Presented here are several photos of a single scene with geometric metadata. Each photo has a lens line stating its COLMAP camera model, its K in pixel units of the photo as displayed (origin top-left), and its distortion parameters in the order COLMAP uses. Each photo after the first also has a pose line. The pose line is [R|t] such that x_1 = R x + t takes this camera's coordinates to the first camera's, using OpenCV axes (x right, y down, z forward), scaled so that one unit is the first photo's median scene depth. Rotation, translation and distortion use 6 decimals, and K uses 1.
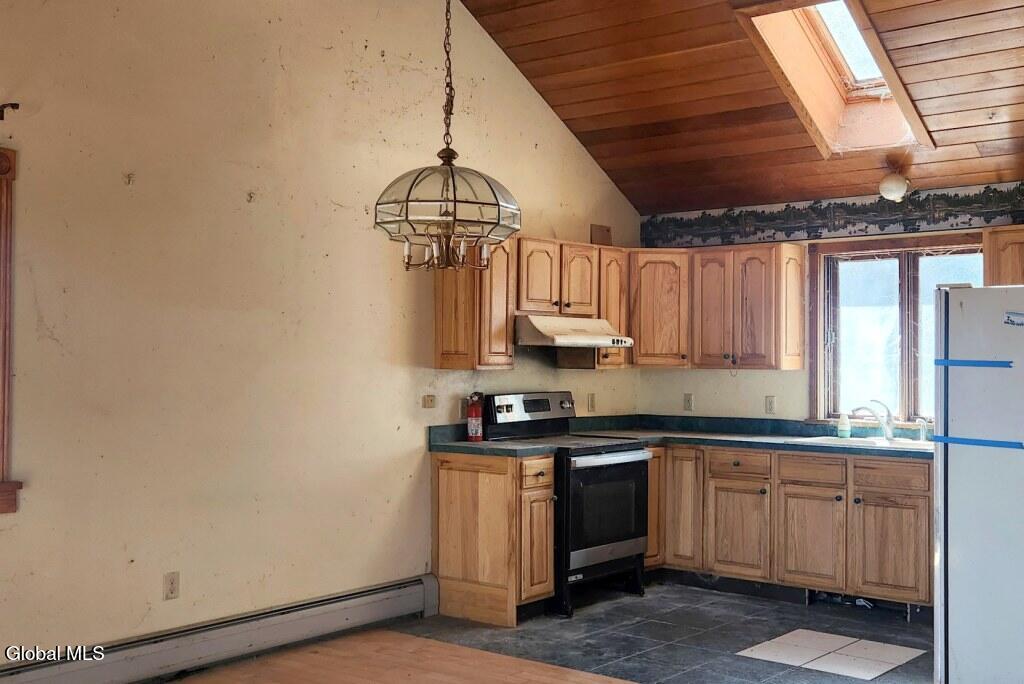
lens RADIAL K [[1150.9, 0, 565.2], [0, 1150.9, 337.5], [0, 0, 1]] dist [0.078349, 0.000000]
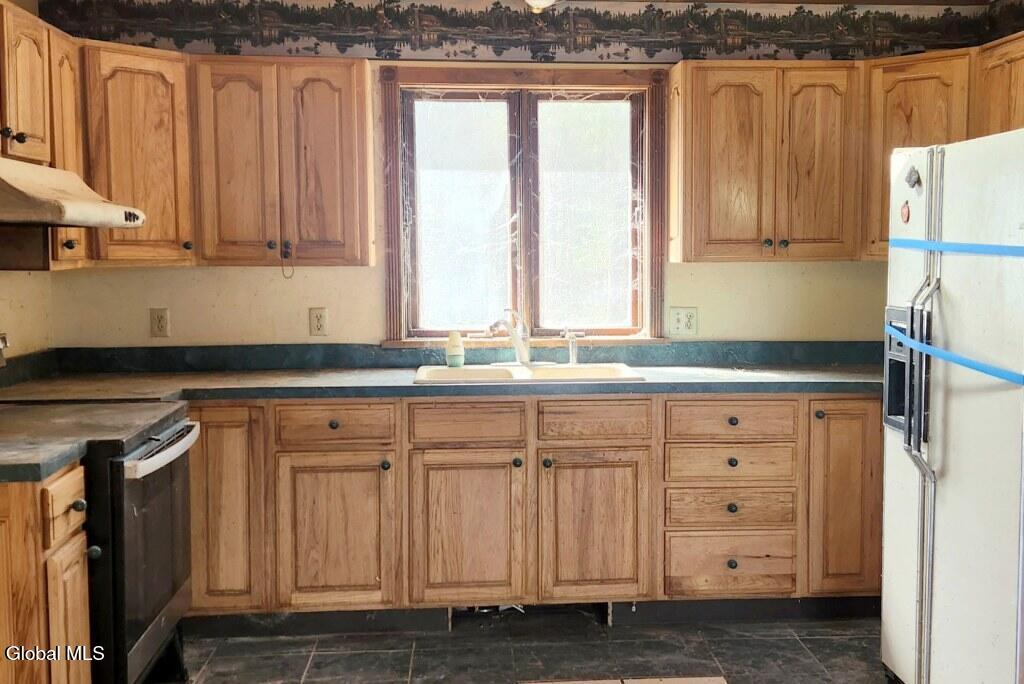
lens RADIAL K [[1150.9, 0, 562.5], [0, 1150.9, 339.7], [0, 0, 1]] dist [0.078349, 0.000000]
pose [[0.723676, -0.061771, 0.687370, -0.175734], [-0.006906, 0.995288, 0.096713, 0.006773], [-0.690106, -0.074736, 0.719839, 0.493111]]
